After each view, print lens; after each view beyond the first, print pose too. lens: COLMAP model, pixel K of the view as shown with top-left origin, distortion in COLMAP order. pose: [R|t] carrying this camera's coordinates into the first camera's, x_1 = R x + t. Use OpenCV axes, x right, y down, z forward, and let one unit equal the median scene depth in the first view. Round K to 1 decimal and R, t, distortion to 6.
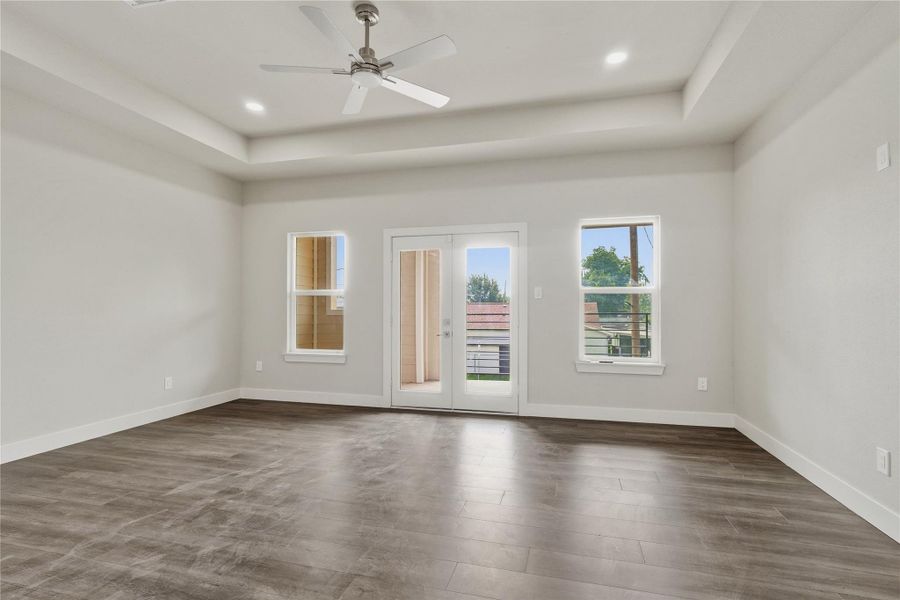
lens RADIAL K [[420.0, 0, 459.3], [0, 420.0, 302.6], [0, 0, 1]] dist [-0.003461, 0.003738]
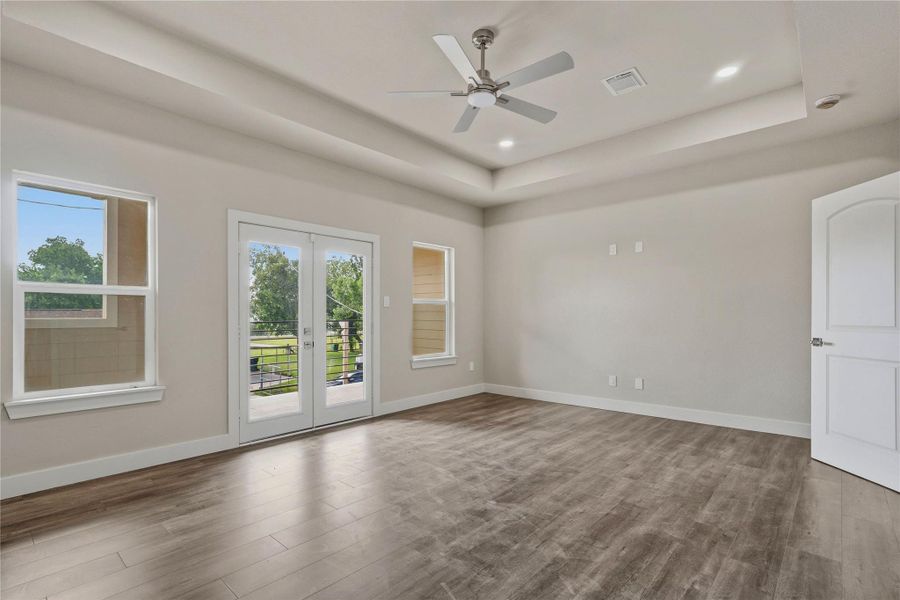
lens RADIAL K [[420.0, 0, 448.1], [0, 420.0, 317.4], [0, 0, 1]] dist [-0.003461, 0.003738]
pose [[0.478659, -0.004799, 0.877988, -1.280554], [-0.010510, 0.999882, 0.011195, 0.007815], [-0.877938, -0.014586, 0.478552, 0.605050]]
